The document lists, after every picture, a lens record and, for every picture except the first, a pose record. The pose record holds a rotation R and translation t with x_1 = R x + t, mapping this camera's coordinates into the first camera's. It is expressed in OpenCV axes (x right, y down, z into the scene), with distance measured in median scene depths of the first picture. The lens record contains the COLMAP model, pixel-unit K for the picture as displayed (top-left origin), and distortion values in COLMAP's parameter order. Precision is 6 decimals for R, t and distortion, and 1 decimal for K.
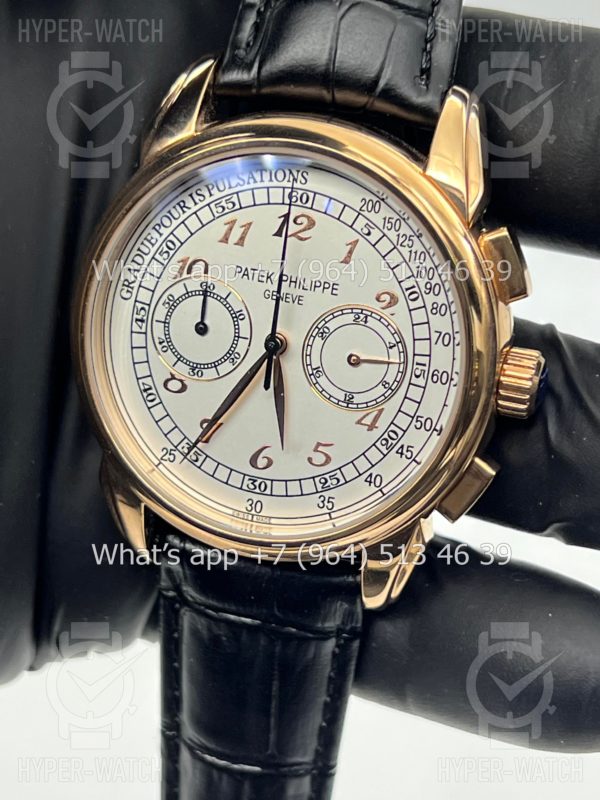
lens RADIAL K [[1885.2, 0, 297.4], [0, 1885.2, 401.4], [0, 0, 1]] dist [0.176707, 0.000000]
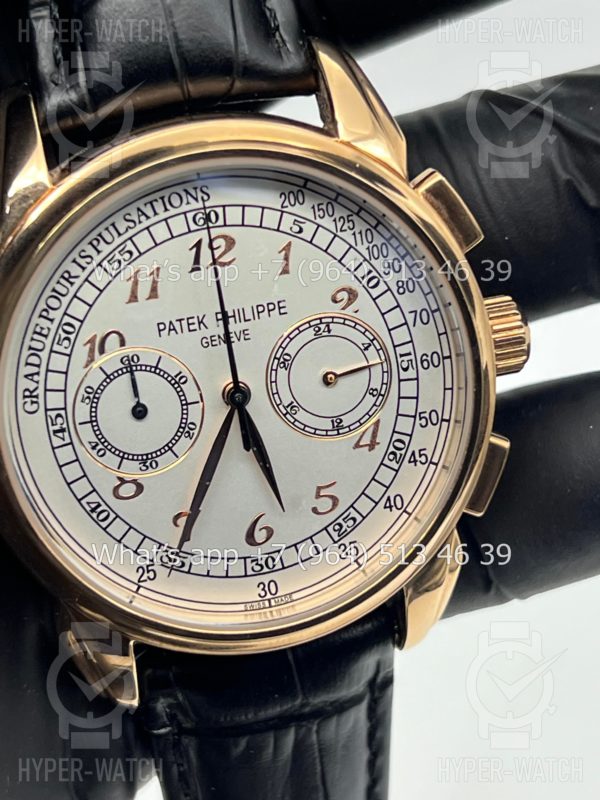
lens RADIAL K [[1885.2, 0, 290.5], [0, 1885.2, 398.3], [0, 0, 1]] dist [0.176707, 0.000000]
pose [[0.855169, -0.358384, 0.374496, -0.300539], [0.358452, 0.930754, 0.072175, -0.080062], [-0.374430, 0.072517, 0.924415, 0.228181]]
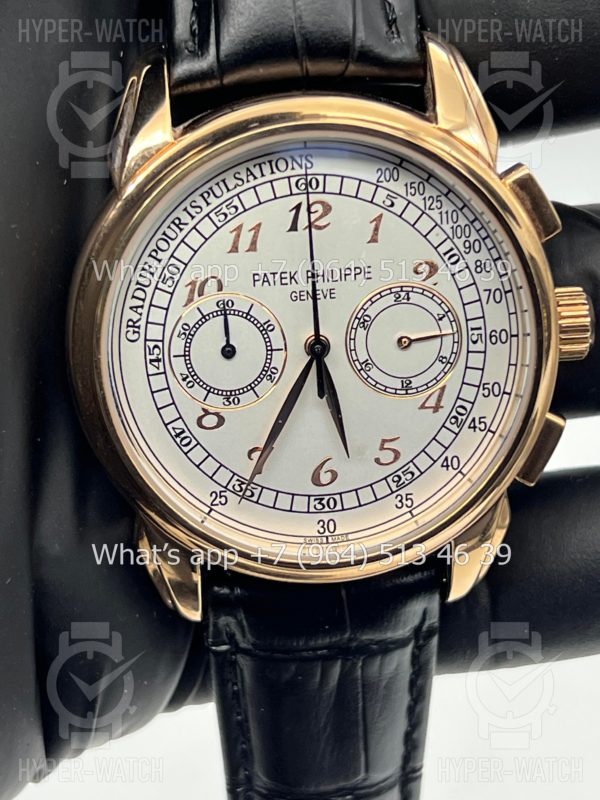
lens RADIAL K [[1885.2, 0, 285.7], [0, 1885.2, 396.8], [0, 0, 1]] dist [0.176707, 0.000000]
pose [[0.920546, -0.252130, 0.298371, -0.302813], [0.252846, 0.966803, 0.036880, -0.044515], [-0.297765, 0.041492, 0.953737, 0.137369]]
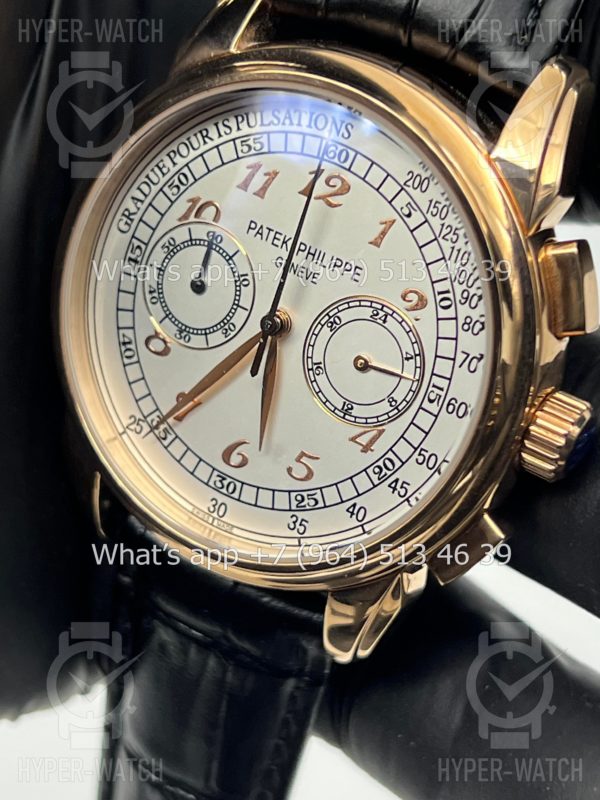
lens RADIAL K [[1885.2, 0, 302.5], [0, 1885.2, 401.4], [0, 0, 1]] dist [0.176707, 0.000000]
pose [[0.964910, 0.218630, -0.145433, 0.126260], [-0.211567, 0.975359, 0.062568, -0.051249], [0.155528, -0.029604, 0.987388, 0.190099]]
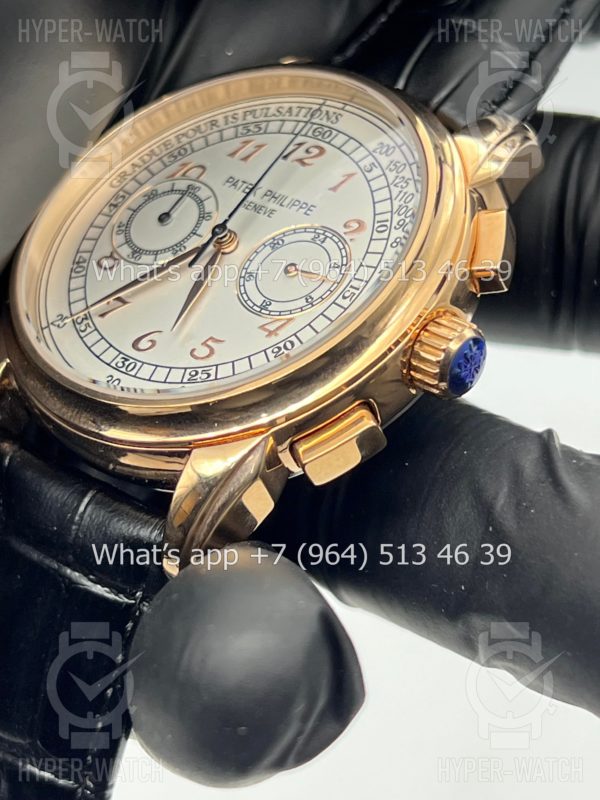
lens RADIAL K [[1885.2, 0, 301.9], [0, 1885.2, 400.9], [0, 0, 1]] dist [0.176707, 0.000000]
pose [[0.877485, 0.359468, -0.317494, 0.335155], [-0.479058, 0.688511, -0.544479, 0.496400], [0.022875, 0.629870, 0.776364, 0.347320]]
